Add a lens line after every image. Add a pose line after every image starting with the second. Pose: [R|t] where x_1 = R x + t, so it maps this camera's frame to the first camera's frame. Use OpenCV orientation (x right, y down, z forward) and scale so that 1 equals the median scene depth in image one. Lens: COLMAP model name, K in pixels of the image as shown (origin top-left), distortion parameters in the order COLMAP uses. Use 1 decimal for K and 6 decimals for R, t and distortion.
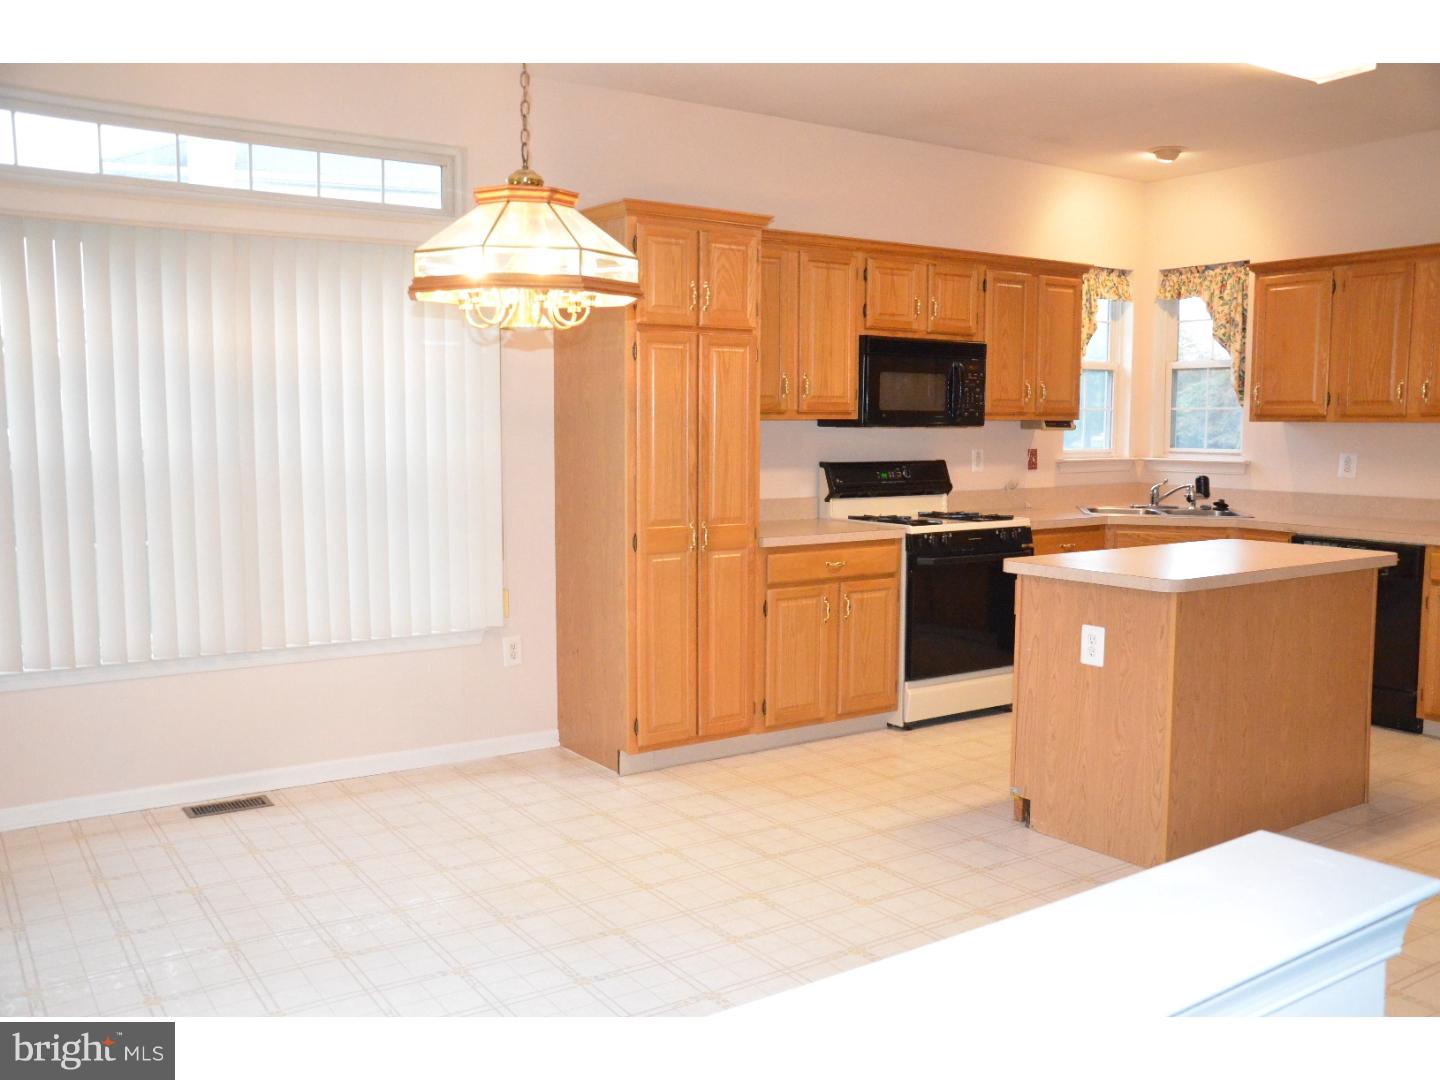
lens RADIAL K [[1270.0, 0, 716.4], [0, 1270.0, 543.1], [0, 0, 1]] dist [-0.061129, 0.045626]
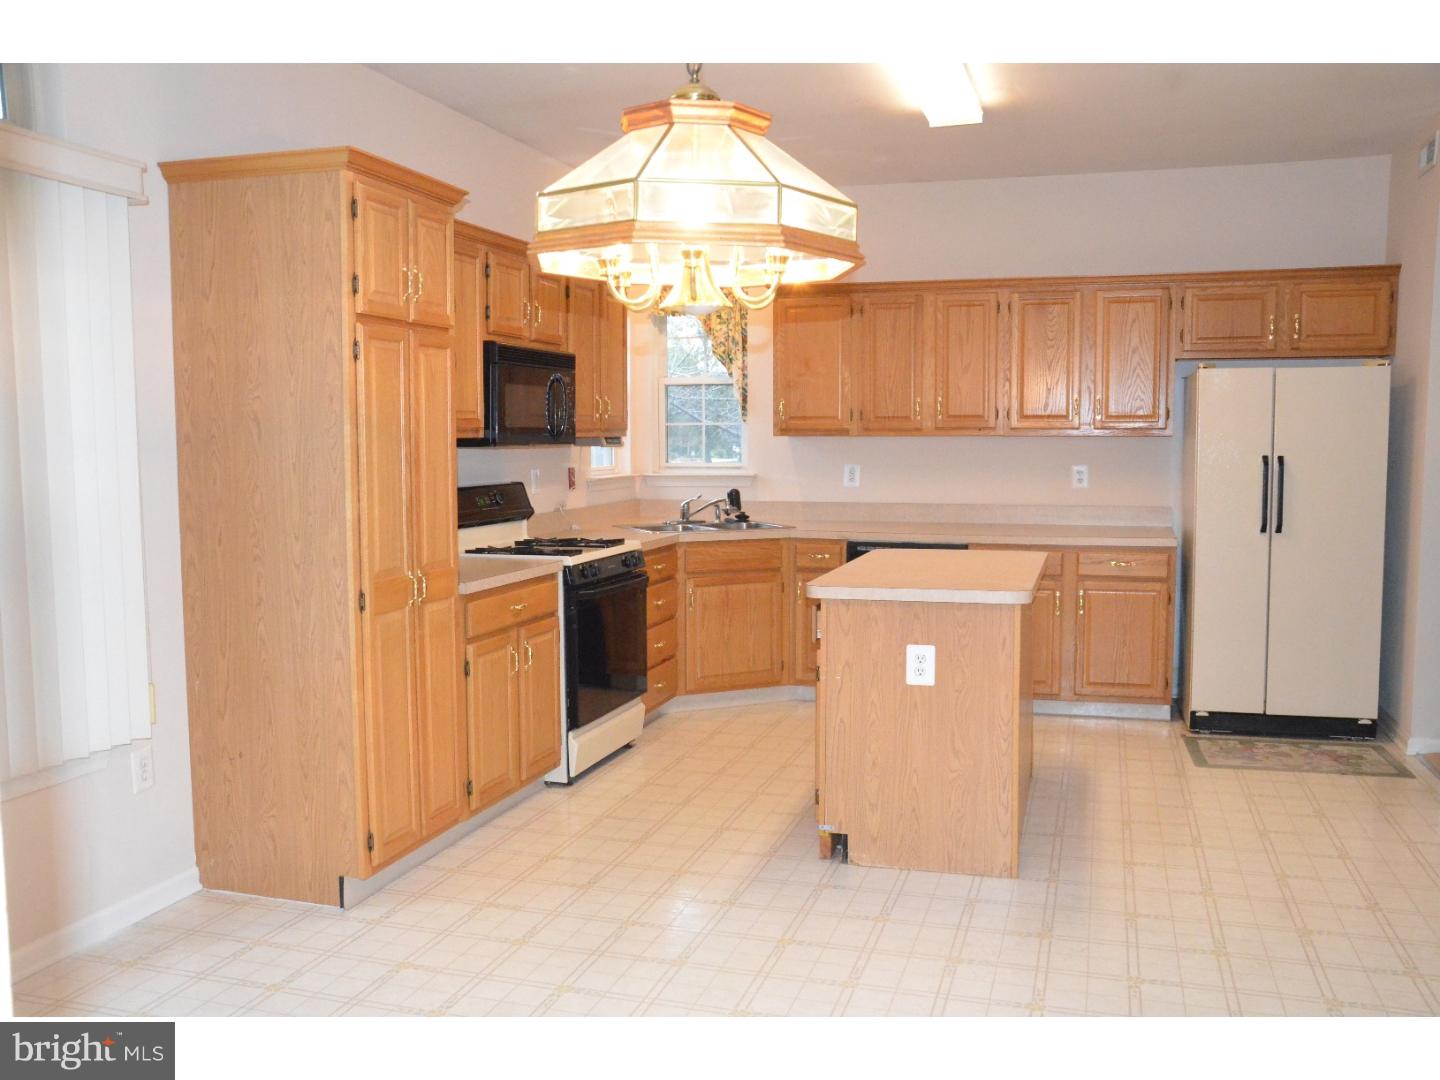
lens RADIAL K [[1270.0, 0, 720.7], [0, 1270.0, 543.5], [0, 0, 1]] dist [-0.061129, 0.045626]
pose [[0.779358, -0.058230, 0.623867, -0.328877], [0.066155, 0.997754, 0.010484, -0.025768], [-0.623076, 0.033101, 0.781460, 0.244391]]
